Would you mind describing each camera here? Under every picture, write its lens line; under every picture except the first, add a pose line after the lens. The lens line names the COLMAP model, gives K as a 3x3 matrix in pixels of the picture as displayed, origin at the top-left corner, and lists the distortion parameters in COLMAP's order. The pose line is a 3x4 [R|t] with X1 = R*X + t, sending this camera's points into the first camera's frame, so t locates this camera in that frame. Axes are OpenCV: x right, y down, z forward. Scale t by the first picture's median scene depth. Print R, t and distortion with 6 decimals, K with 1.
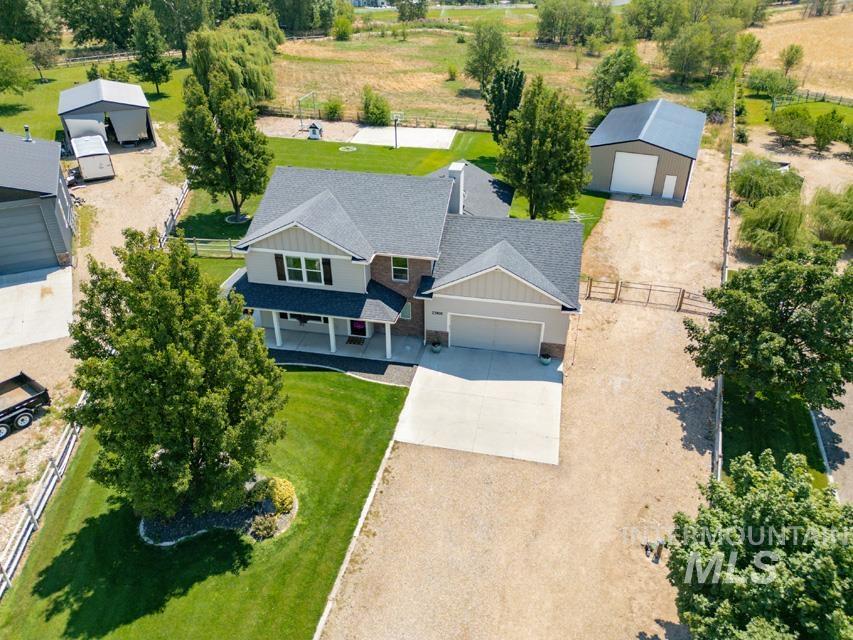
lens RADIAL K [[604.7, 0, 430.5], [0, 604.7, 320.1], [0, 0, 1]] dist [0.045263, -0.038504]
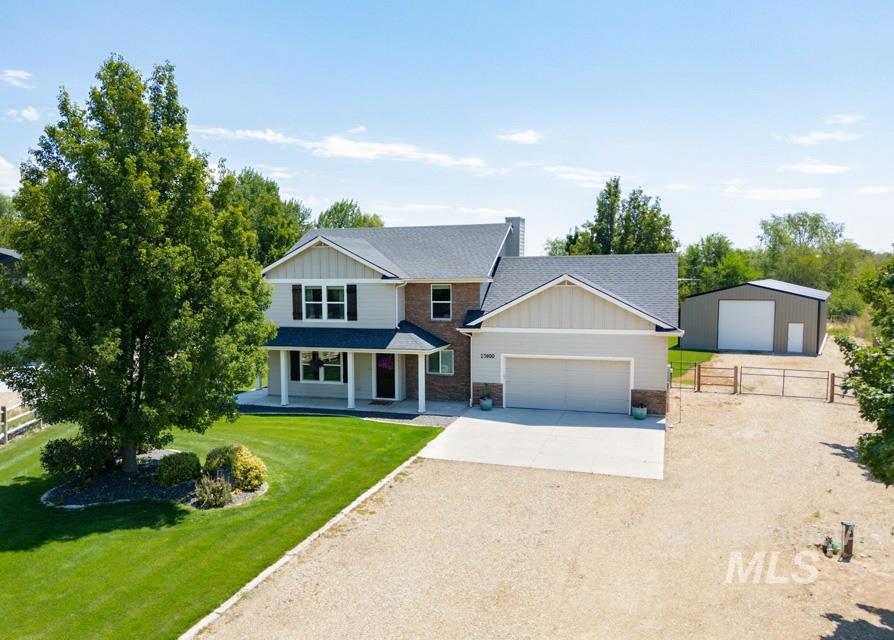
lens RADIAL K [[715.1, 0, 412.9], [0, 715.1, 333.6], [0, 0, 1]] dist [0.049853, -0.037009]
pose [[0.991161, -0.000386, -0.132666, 0.038441], [-0.058177, 0.897452, -0.437260, 0.374522], [0.119230, 0.441113, 0.889496, 0.172987]]
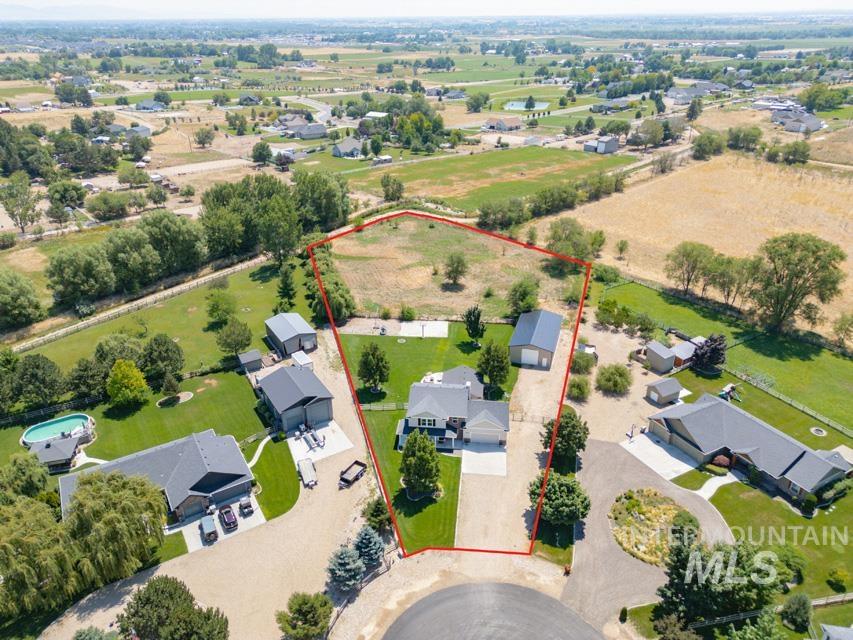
lens RADIAL K [[604.7, 0, 423.0], [0, 604.7, 321.5], [0, 0, 1]] dist [0.045263, -0.038504]
pose [[0.995430, -0.045178, 0.084129, -0.486491], [0.051060, 0.996300, -0.069133, -0.407426], [-0.080695, 0.073113, 0.994054, -2.342189]]
